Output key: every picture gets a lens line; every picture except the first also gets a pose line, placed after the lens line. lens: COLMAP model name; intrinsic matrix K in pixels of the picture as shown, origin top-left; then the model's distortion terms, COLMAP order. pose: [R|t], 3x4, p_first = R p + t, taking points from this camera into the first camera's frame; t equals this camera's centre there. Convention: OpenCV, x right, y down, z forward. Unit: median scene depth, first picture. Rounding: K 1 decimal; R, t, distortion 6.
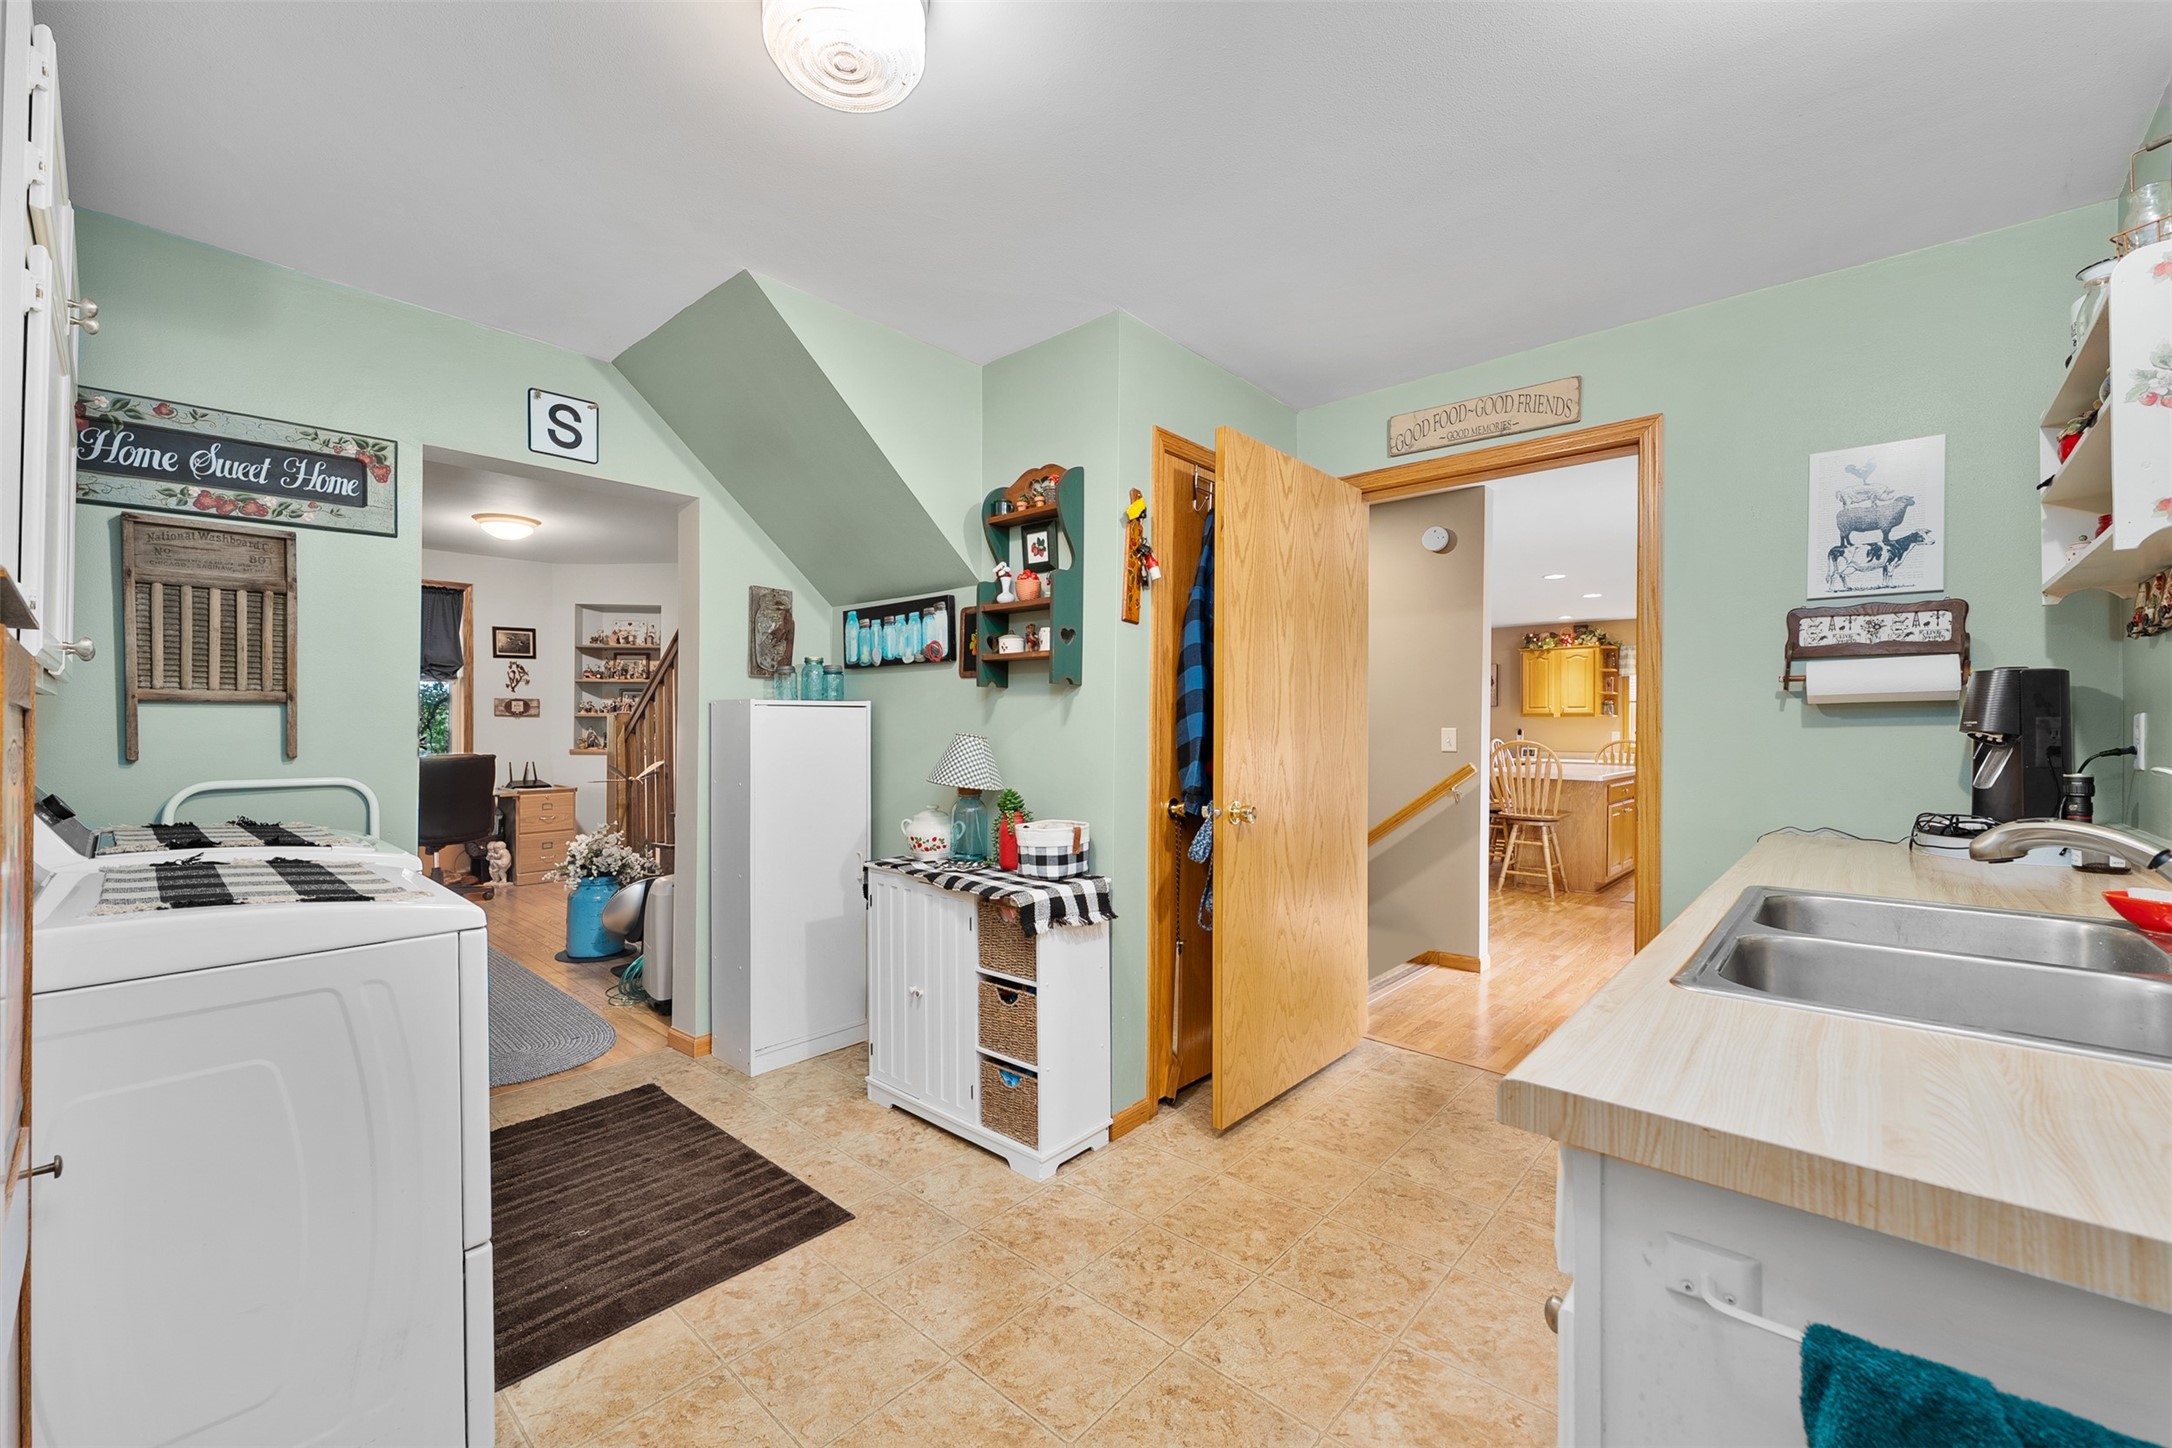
lens RADIAL K [[870.6, 0, 1077.4], [0, 870.6, 732.2], [0, 0, 1]] dist [-0.002826, -0.001015]
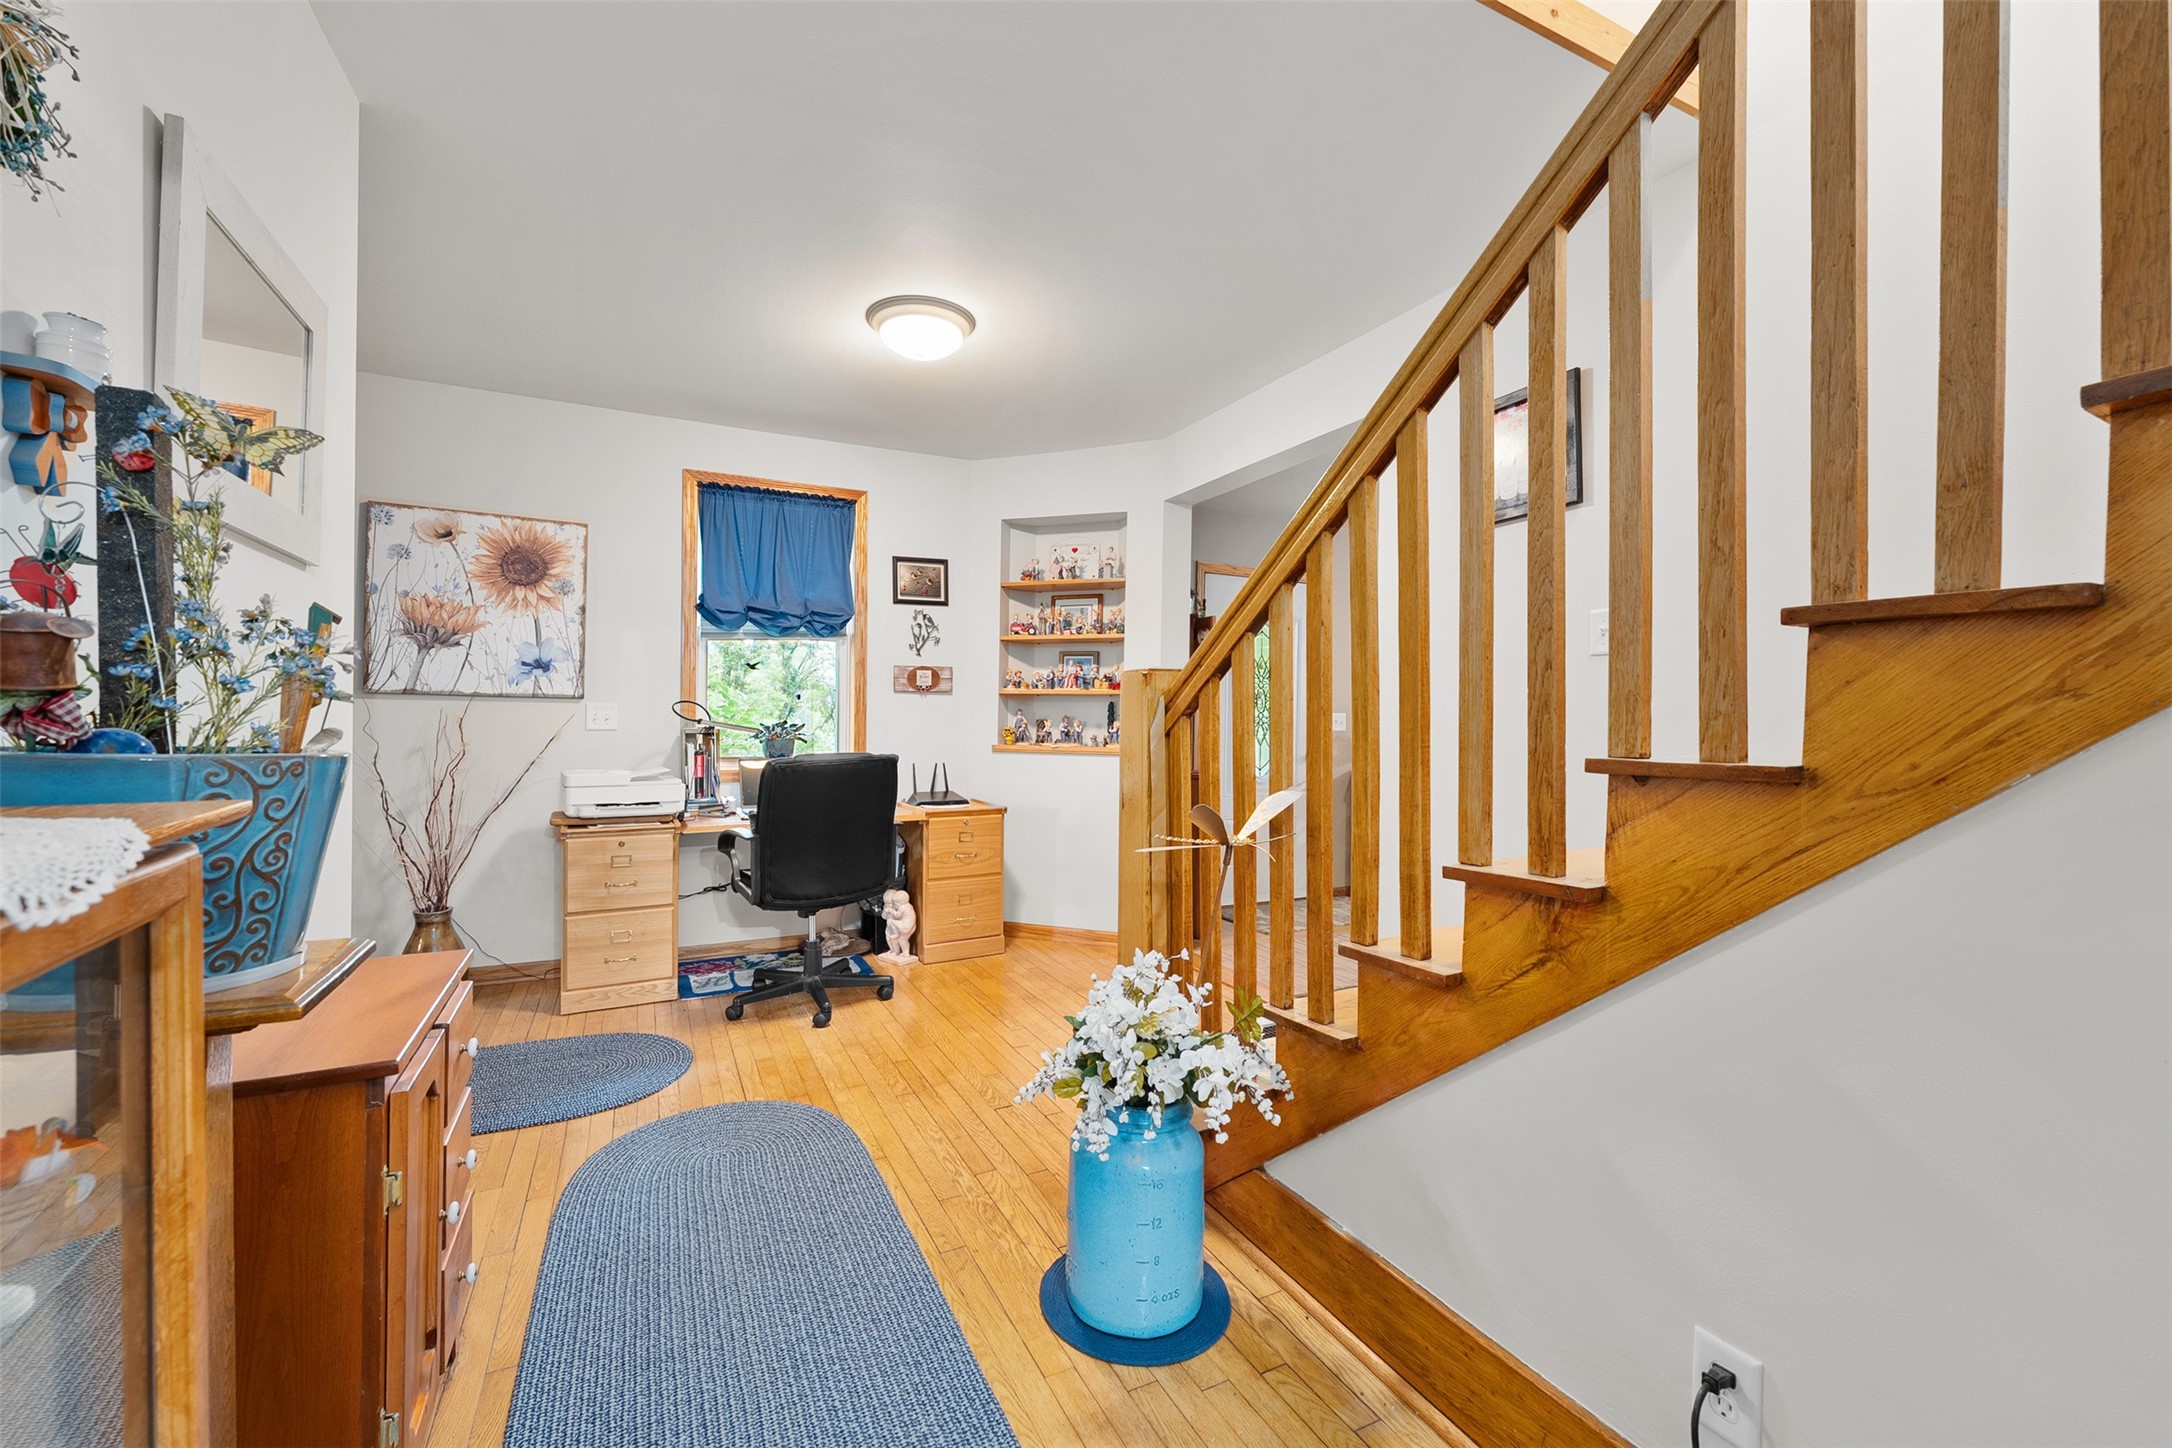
lens RADIAL K [[870.6, 0, 1068.8], [0, 870.6, 721.7], [0, 0, 1]] dist [-0.002826, -0.001015]
pose [[0.927753, 0.005963, -0.373147, -0.297496], [-0.007413, 0.999970, -0.002450, 0.003983], [0.373121, 0.005039, 0.927769, 0.431915]]
